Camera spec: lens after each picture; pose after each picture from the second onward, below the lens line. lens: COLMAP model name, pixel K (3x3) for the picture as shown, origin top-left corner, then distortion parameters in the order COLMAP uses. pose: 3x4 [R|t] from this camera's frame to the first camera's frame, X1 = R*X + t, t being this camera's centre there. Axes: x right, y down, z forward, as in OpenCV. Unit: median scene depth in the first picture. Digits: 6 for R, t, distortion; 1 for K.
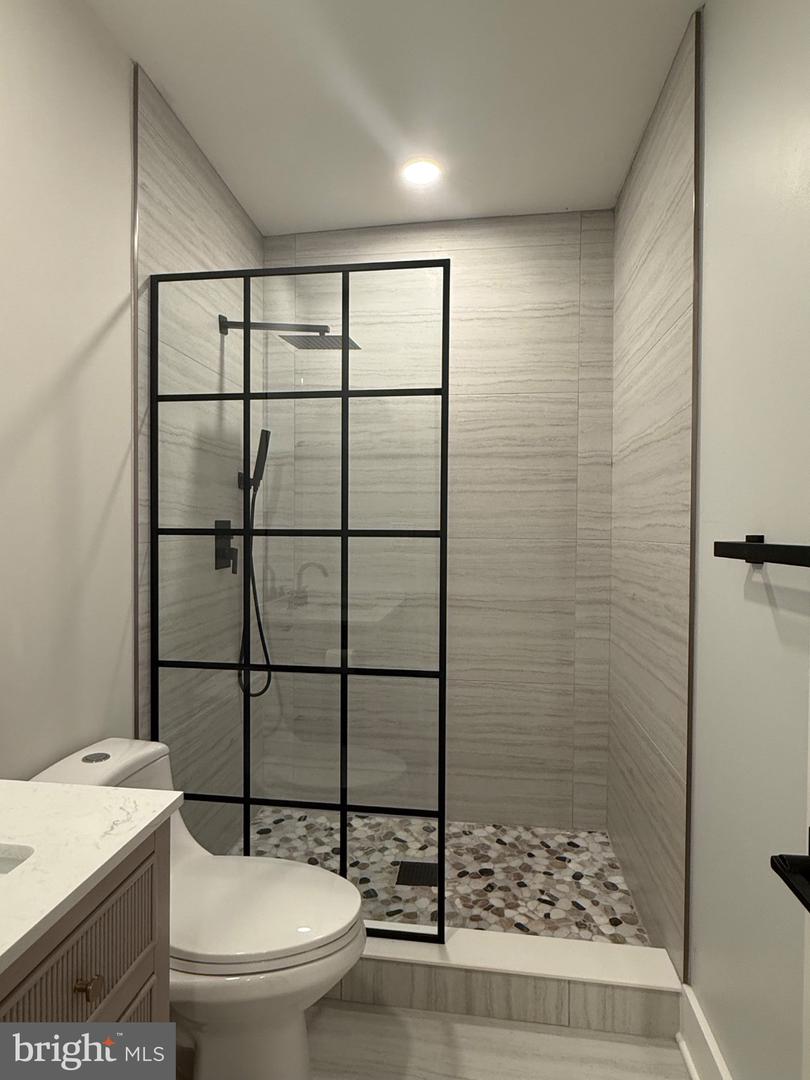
lens RADIAL K [[593.3, 0, 405.0], [0, 593.3, 540.0], [0, 0, 1]] dist [0.002422, 0.000688]
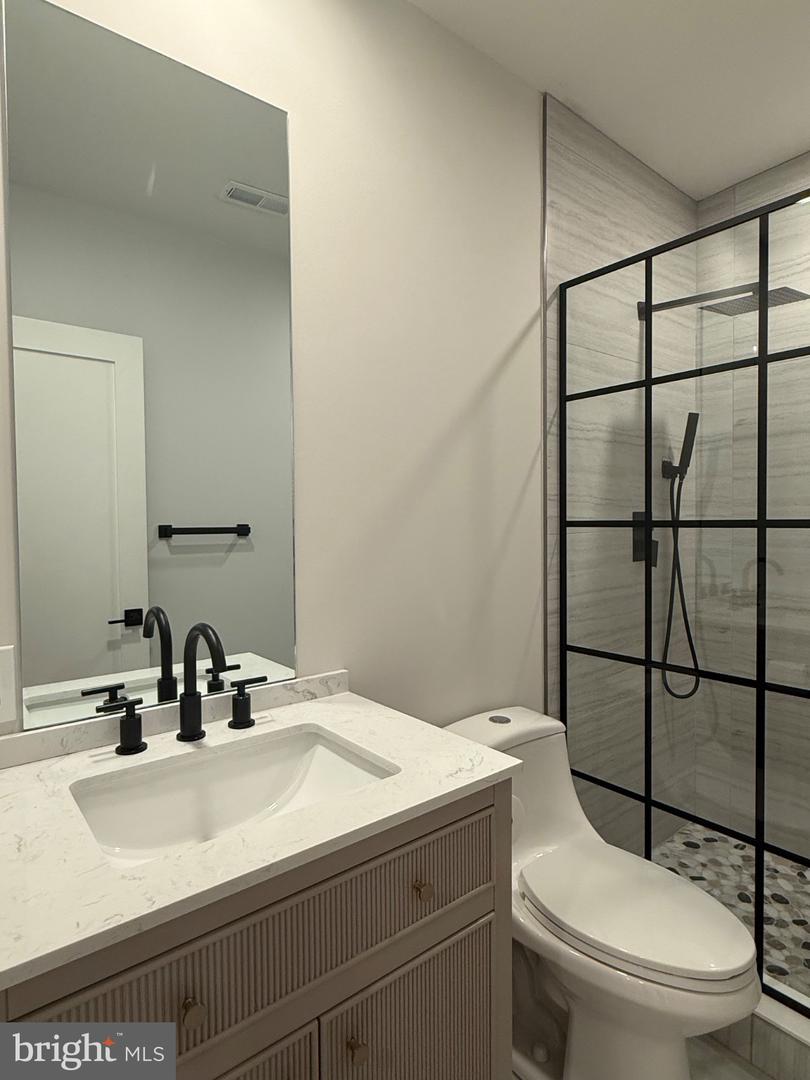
lens RADIAL K [[602.6, 0, 420.7], [0, 602.6, 538.1], [0, 0, 1]] dist [0.002436, 0.002907]
pose [[0.730060, 0.007579, -0.683341, 0.132567], [-0.000466, 0.999944, 0.010592, 0.000092], [0.683383, -0.007414, 0.730023, 0.031525]]
